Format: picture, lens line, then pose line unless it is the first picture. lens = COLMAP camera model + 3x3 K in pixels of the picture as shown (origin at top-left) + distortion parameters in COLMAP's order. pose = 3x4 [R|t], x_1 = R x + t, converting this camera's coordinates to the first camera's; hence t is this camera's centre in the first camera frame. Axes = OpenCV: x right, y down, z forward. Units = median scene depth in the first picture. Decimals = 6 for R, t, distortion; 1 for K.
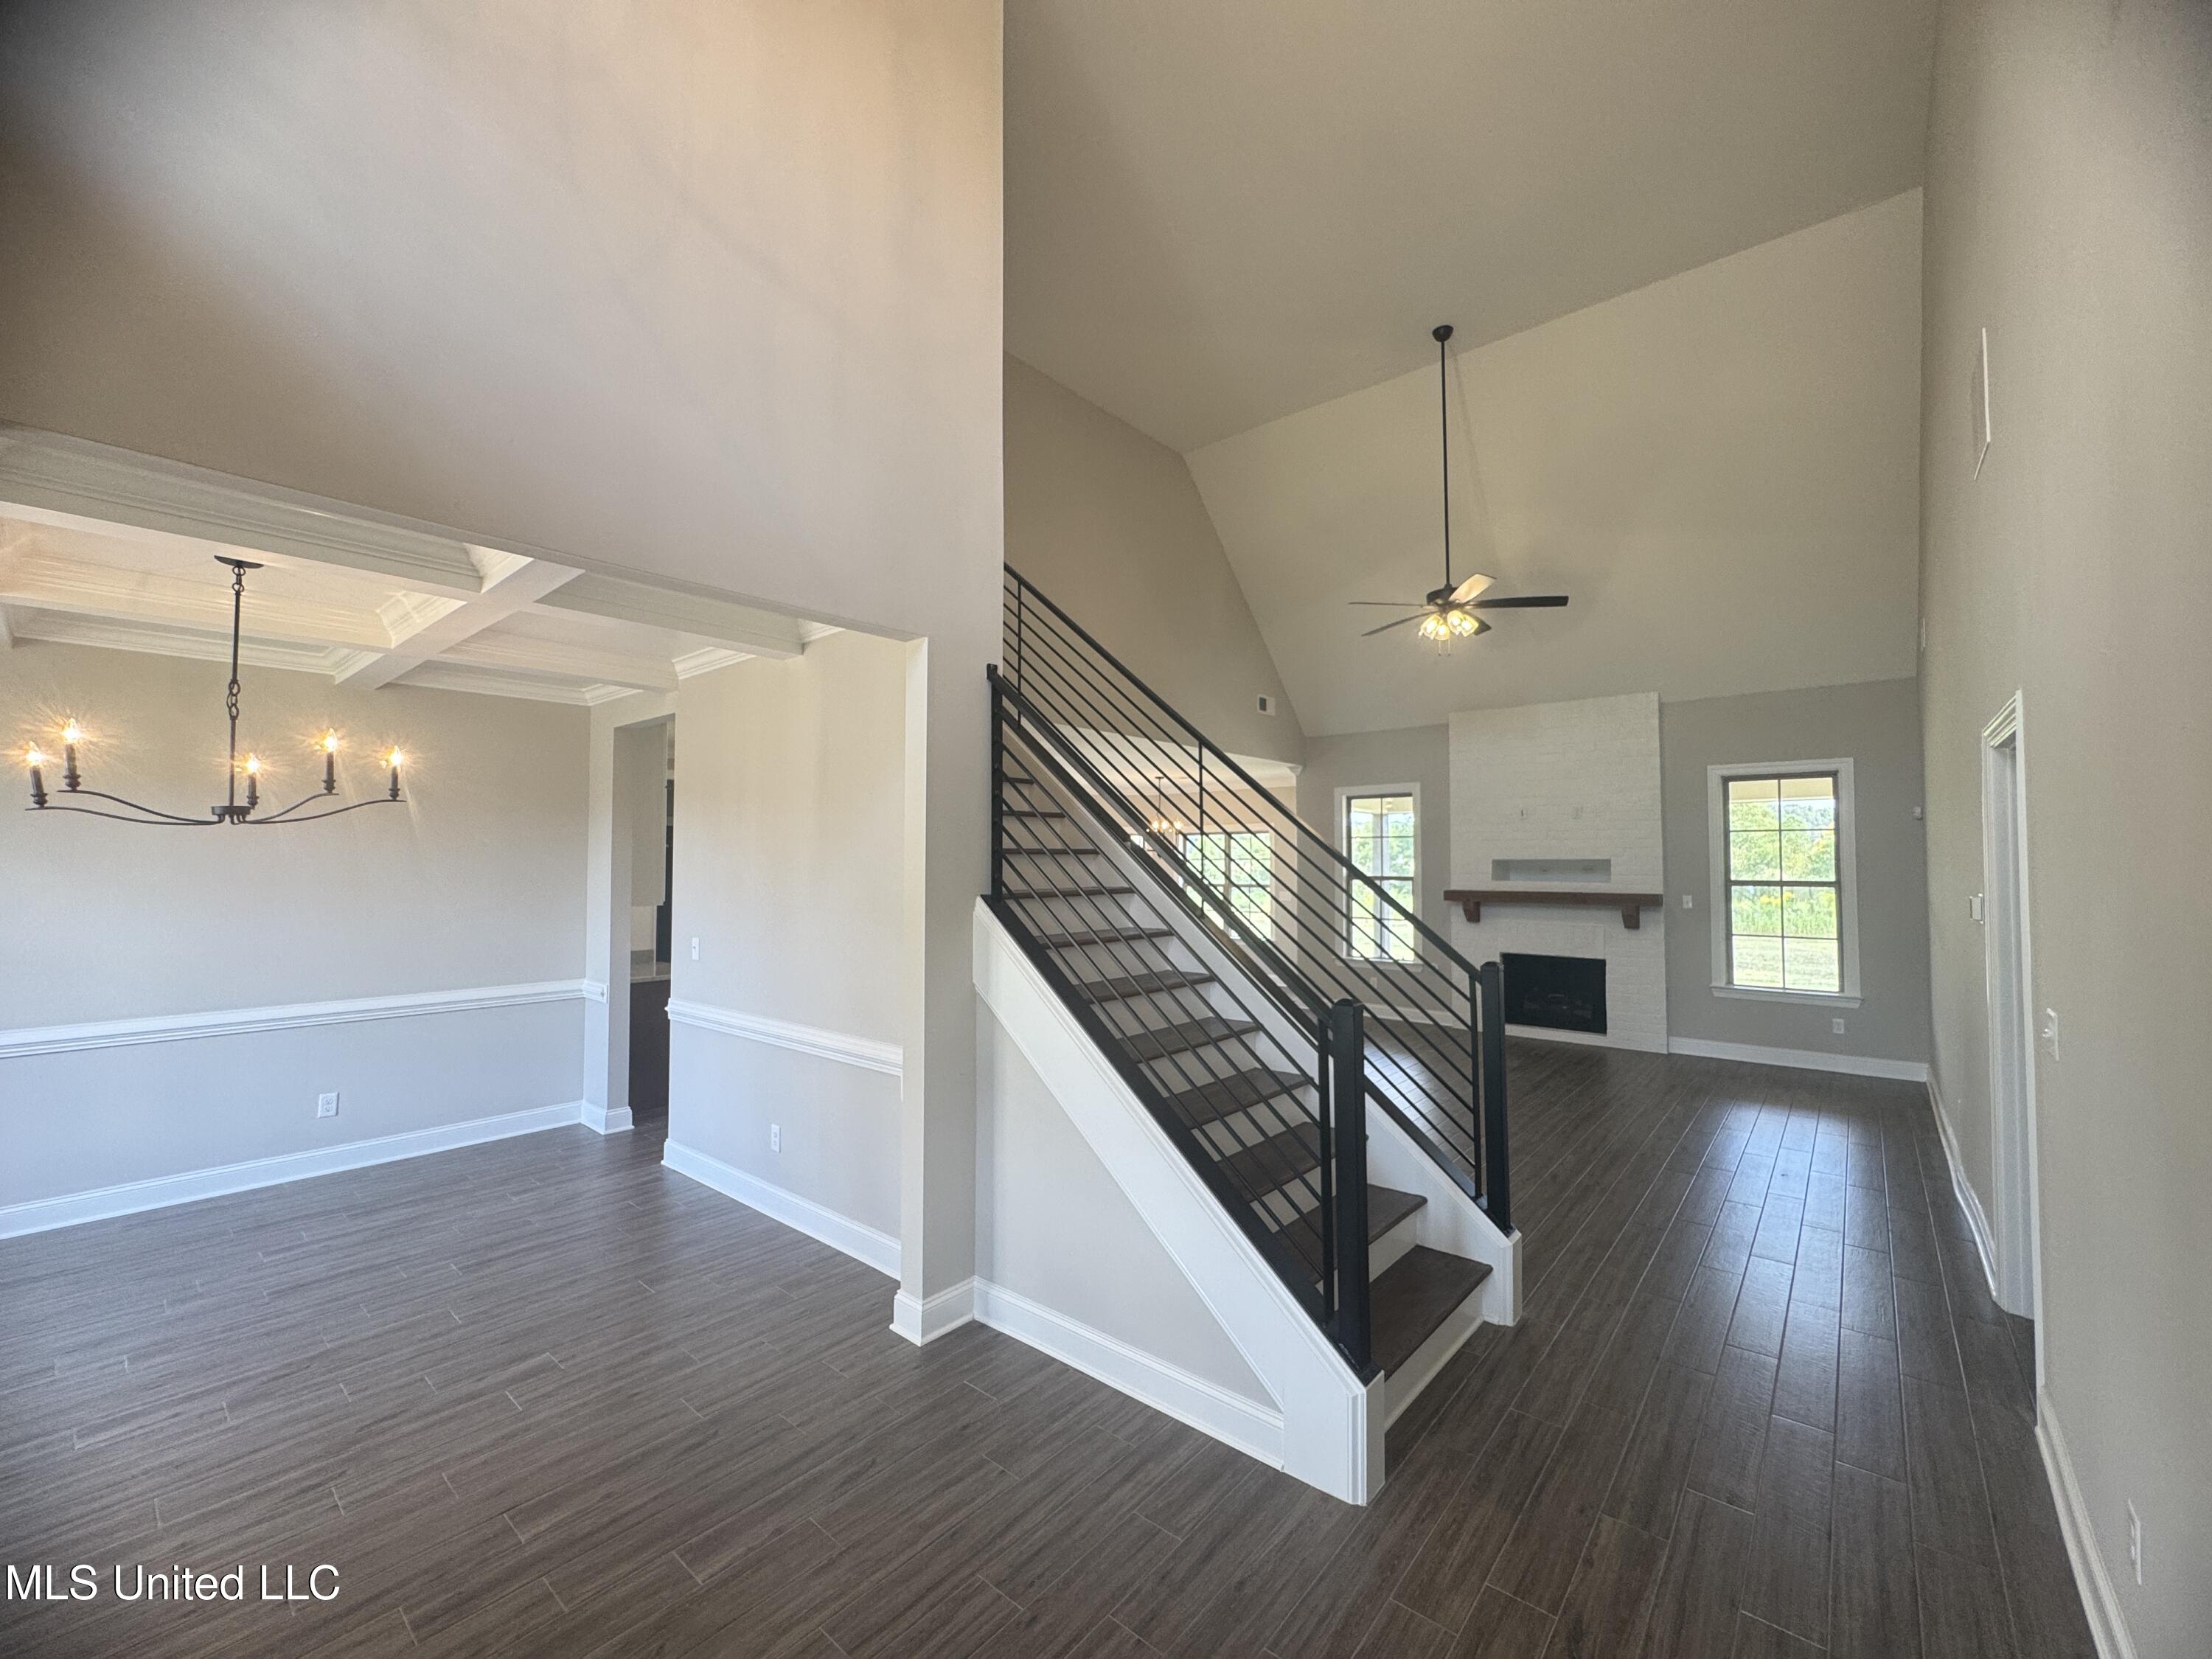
lens RADIAL K [[887.7, 0, 1109.9], [0, 887.7, 828.4], [0, 0, 1]] dist [-0.005070, -0.000052]
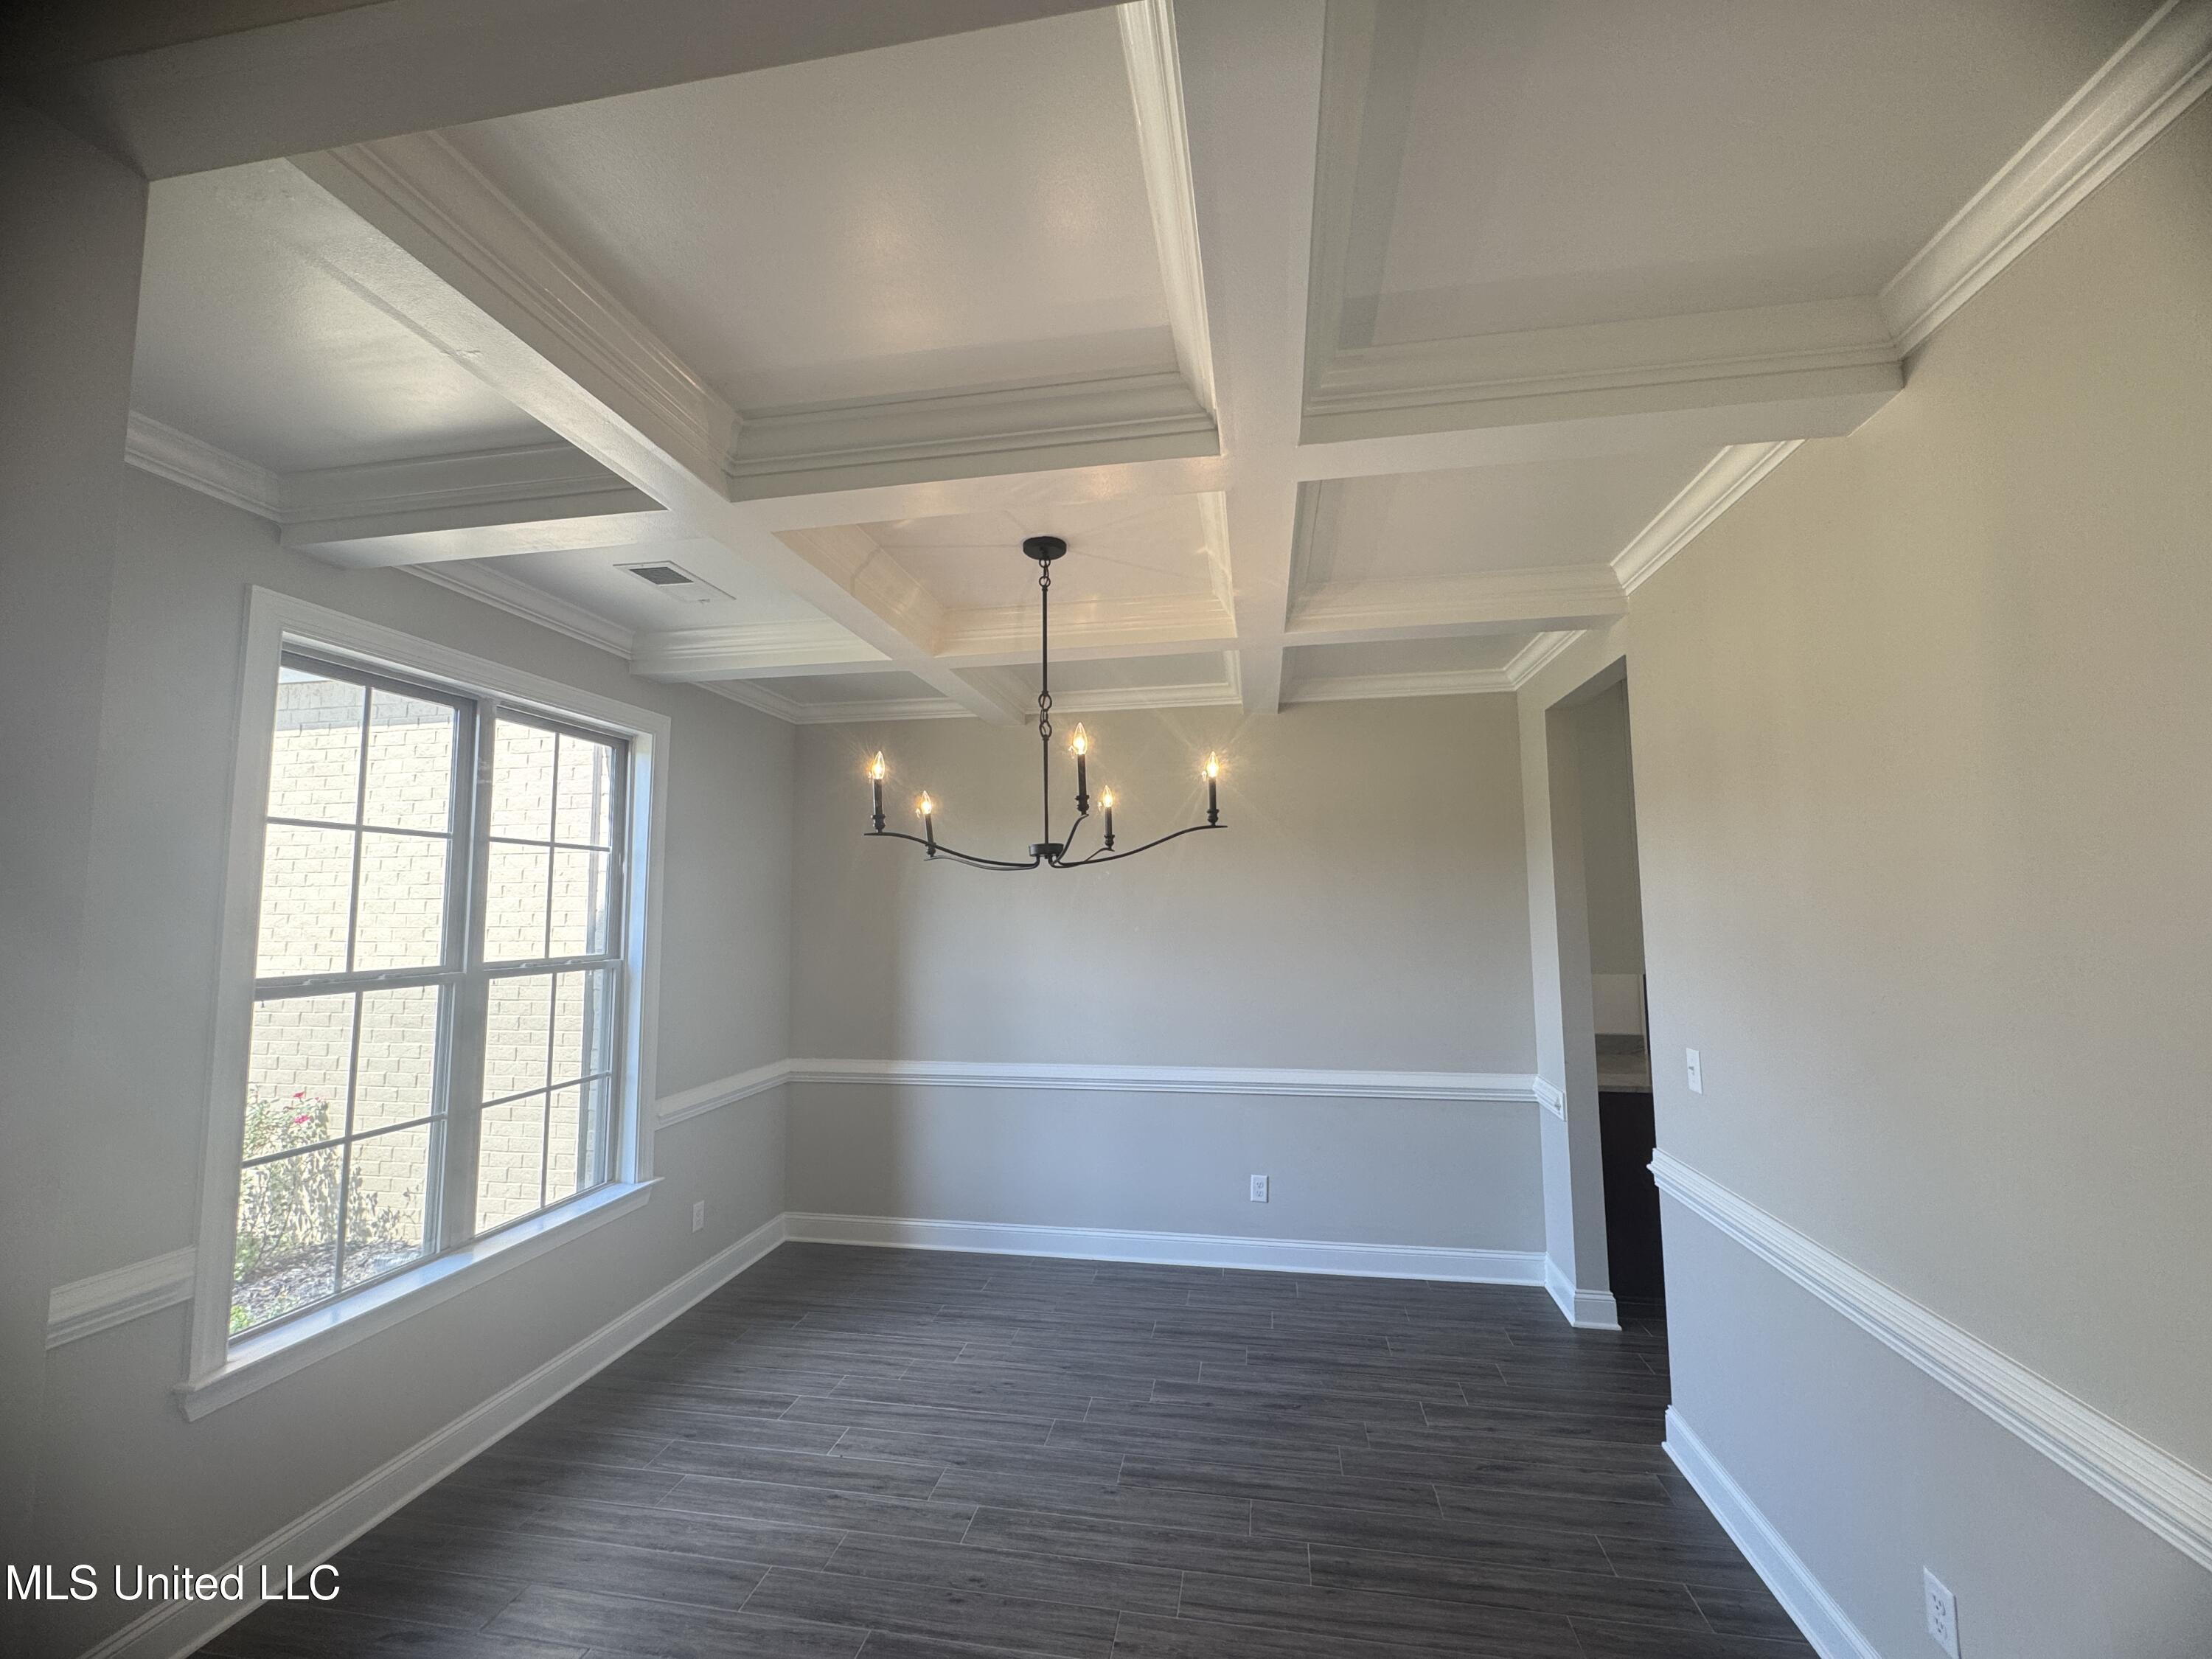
lens RADIAL K [[887.7, 0, 1109.9], [0, 887.7, 828.4], [0, 0, 1]] dist [-0.005070, -0.000052]
pose [[0.506964, -0.081484, -0.858107, -0.207617], [0.041359, 0.996675, -0.070208, 0.015514], [0.860975, 0.000103, 0.508648, 0.500794]]
